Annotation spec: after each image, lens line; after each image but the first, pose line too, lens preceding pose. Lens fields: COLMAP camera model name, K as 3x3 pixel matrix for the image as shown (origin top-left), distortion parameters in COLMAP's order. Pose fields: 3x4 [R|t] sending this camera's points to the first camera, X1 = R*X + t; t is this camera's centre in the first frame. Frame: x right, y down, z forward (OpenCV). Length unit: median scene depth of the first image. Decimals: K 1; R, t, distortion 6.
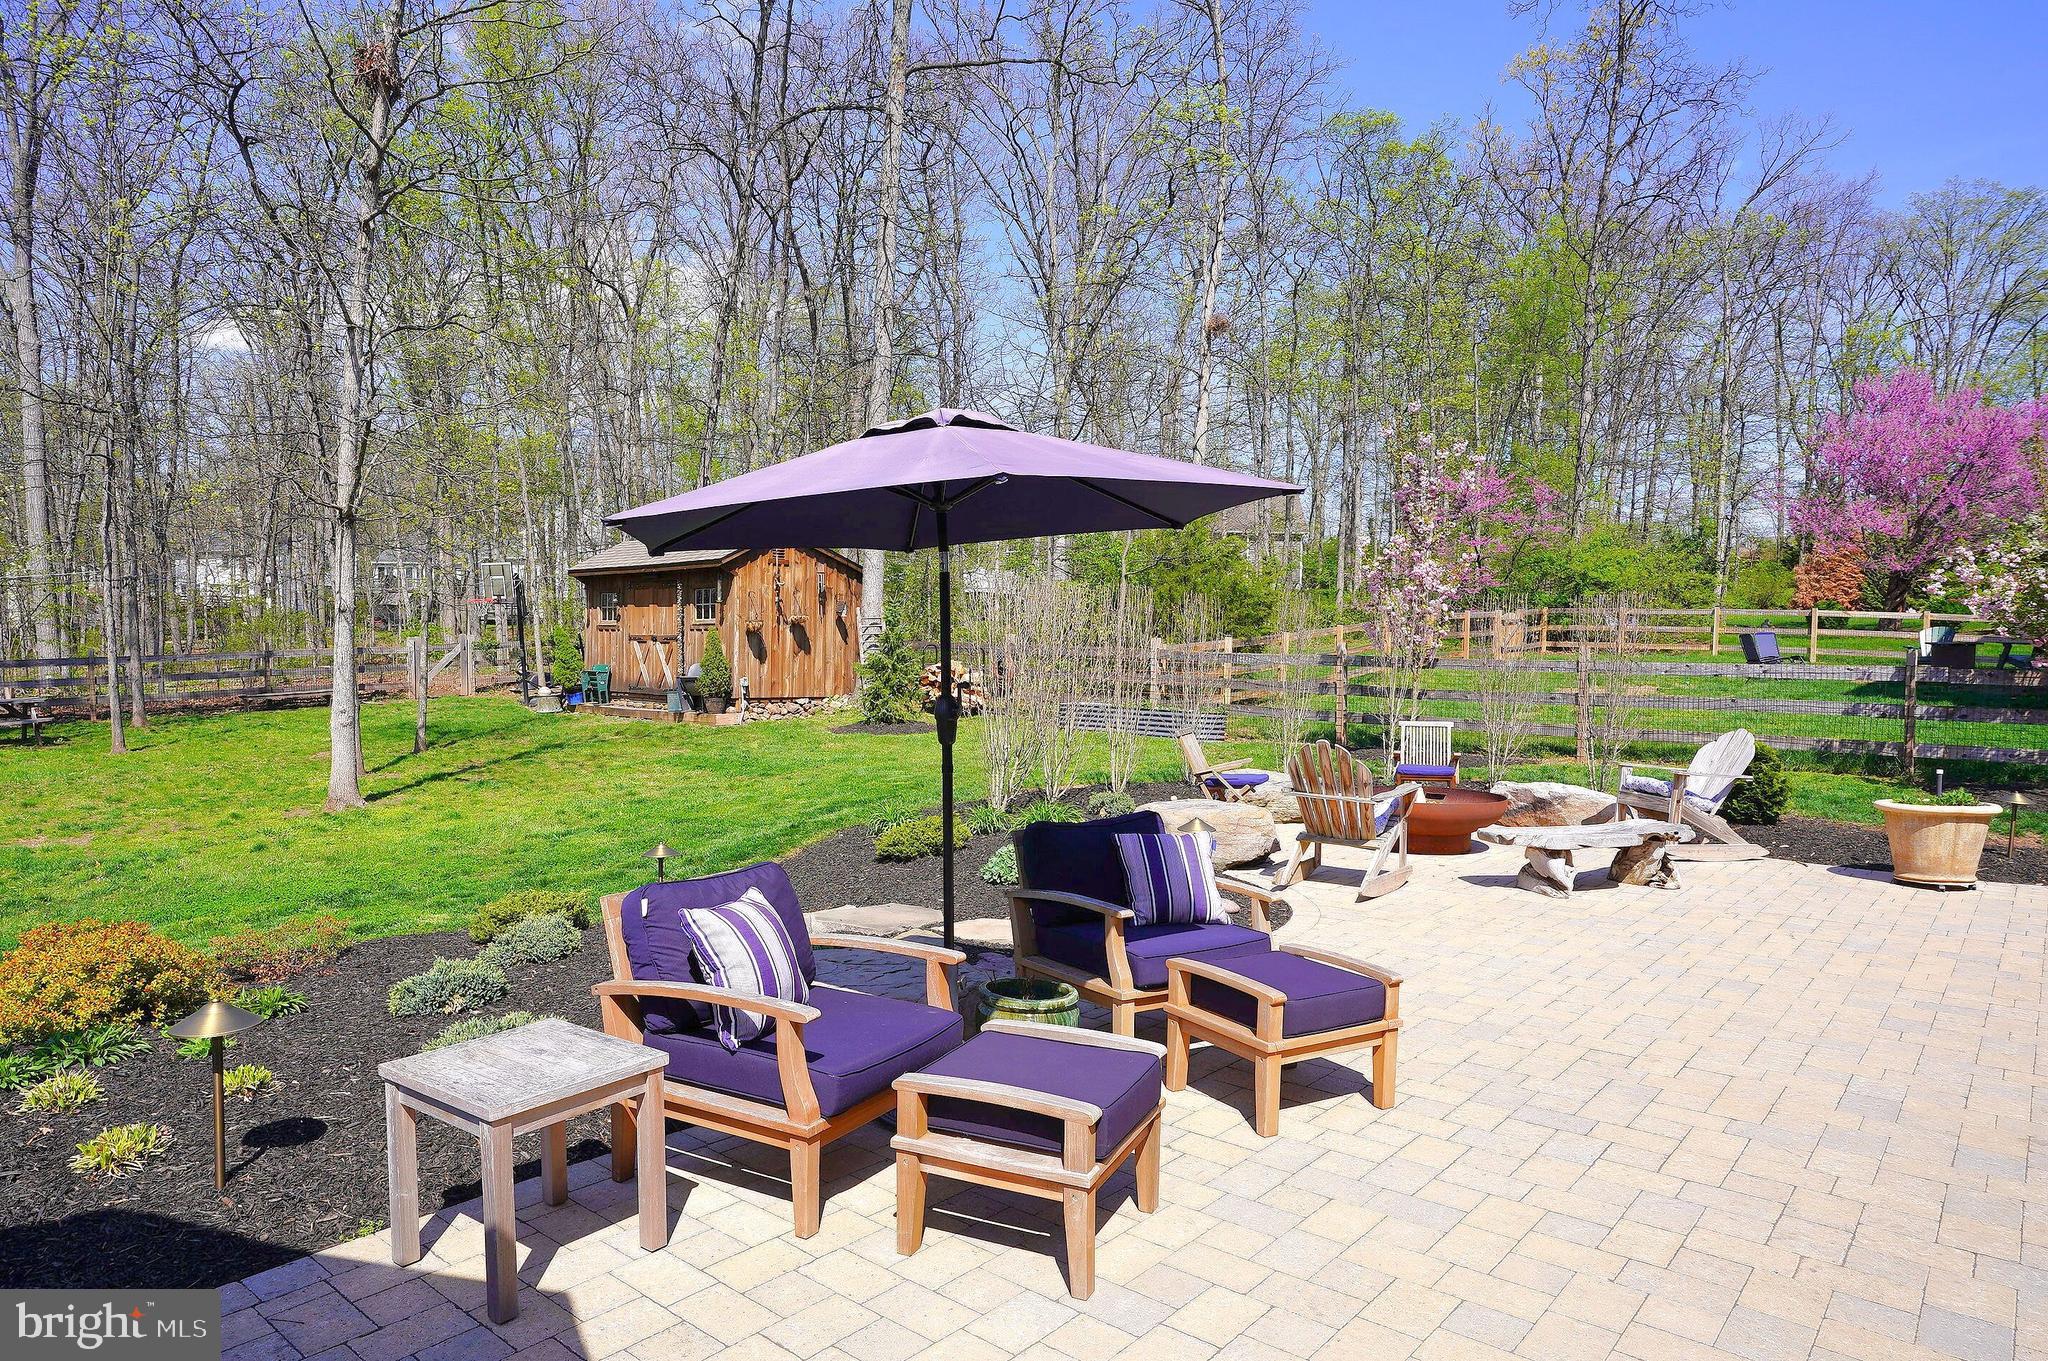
lens RADIAL K [[1244.7, 0, 921.5], [0, 1244.7, 702.7], [0, 0, 1]] dist [-0.003613, 0.005920]
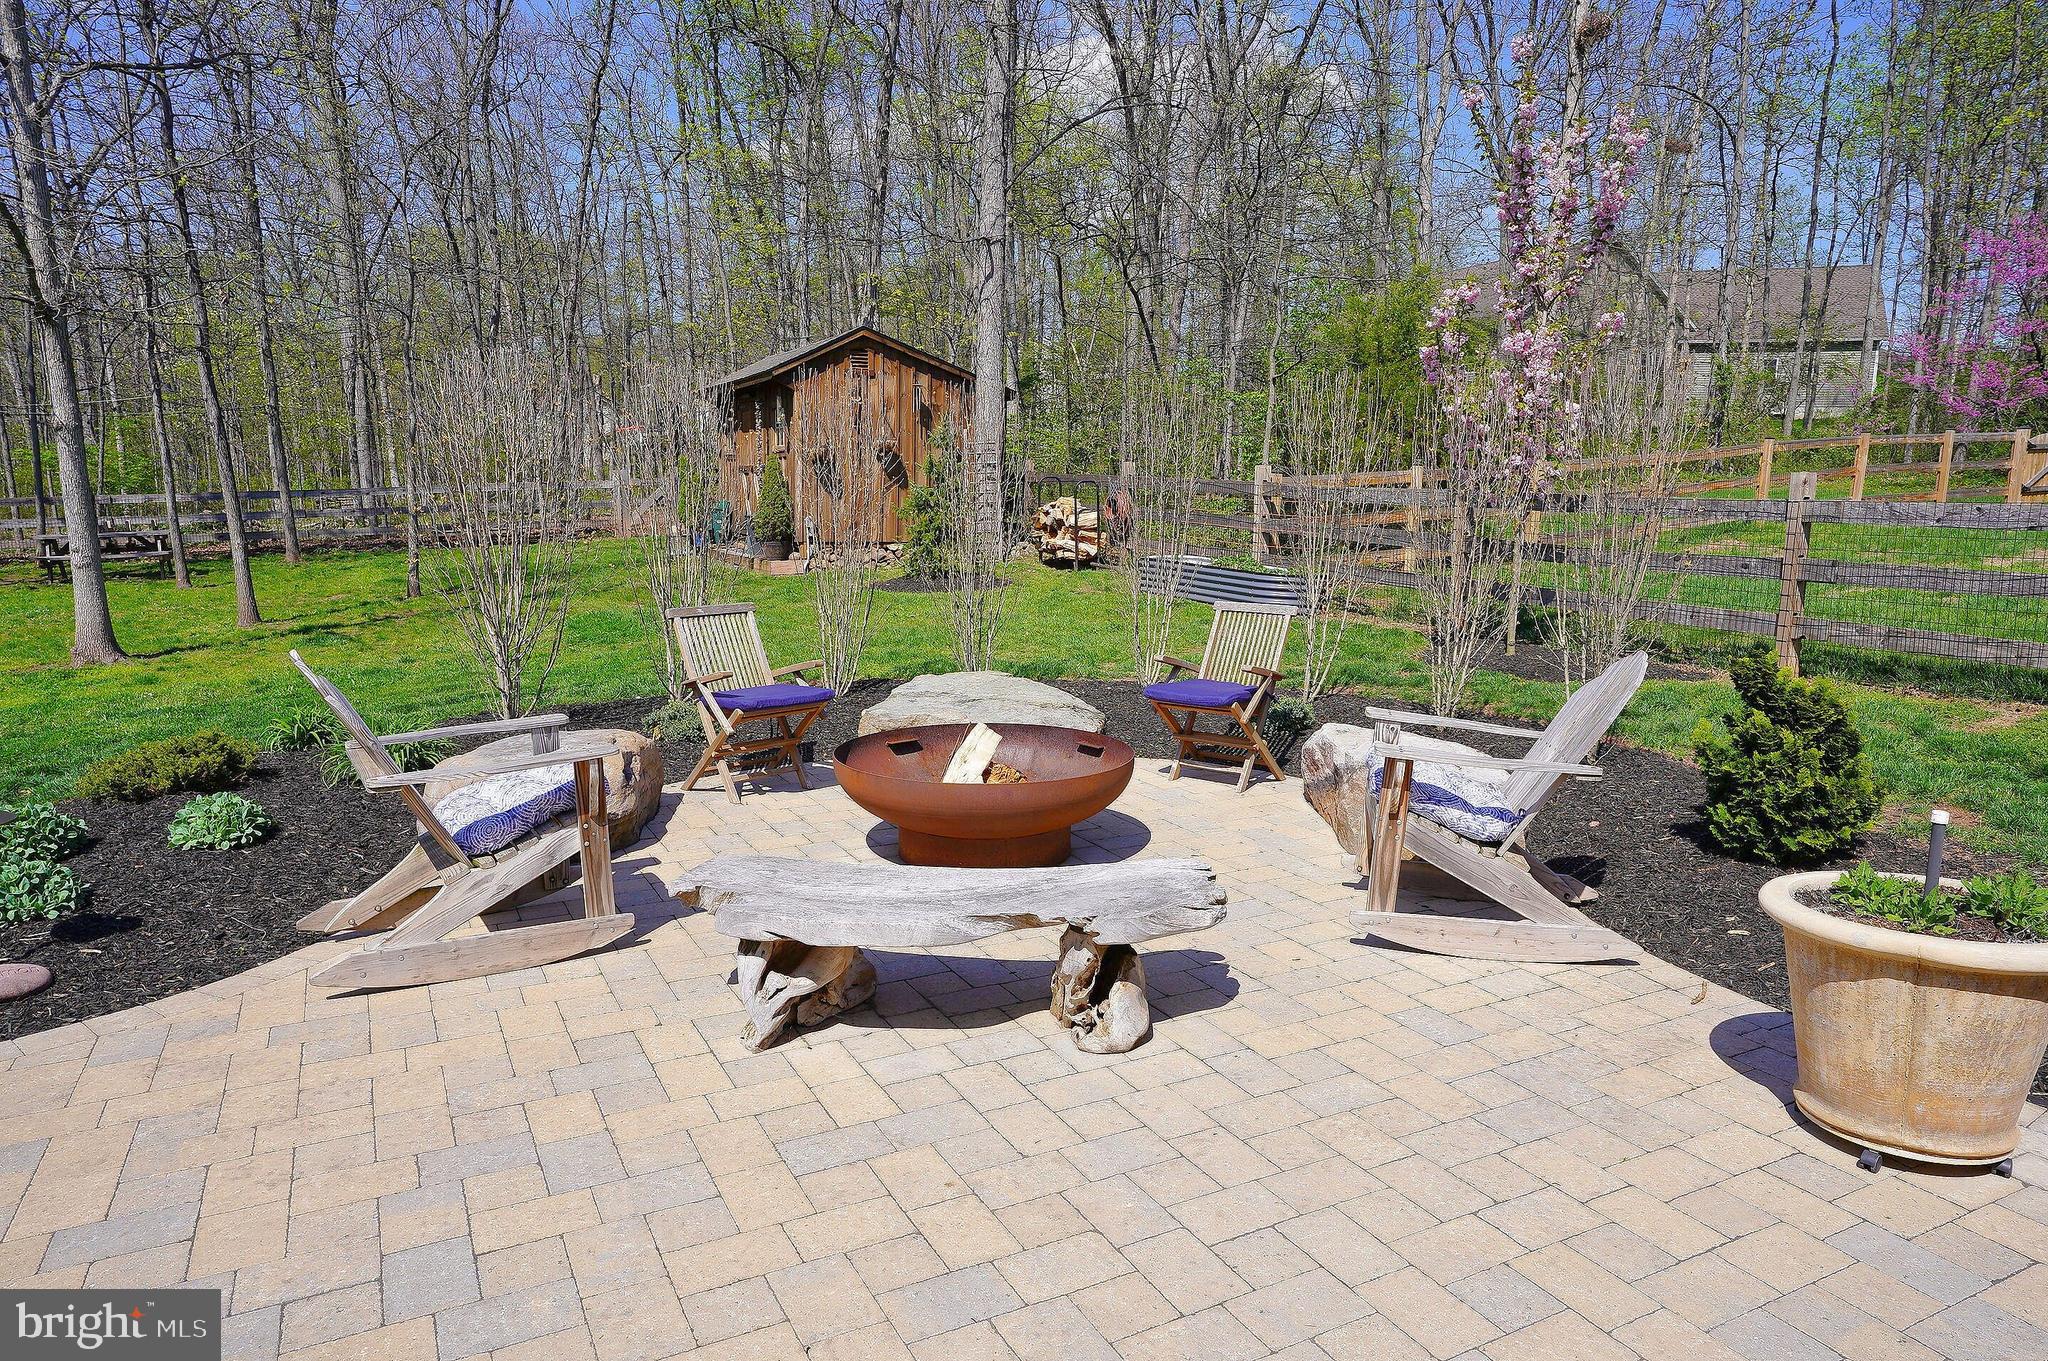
lens RADIAL K [[1286.8, 0, 1025.9], [0, 1286.8, 692.7], [0, 0, 1]] dist [-0.016629, 0.001878]
pose [[0.943356, 0.055089, -0.327178, 0.279725], [-0.017811, 0.993106, 0.115861, -0.005837], [0.331305, -0.103471, 0.937833, 0.239841]]
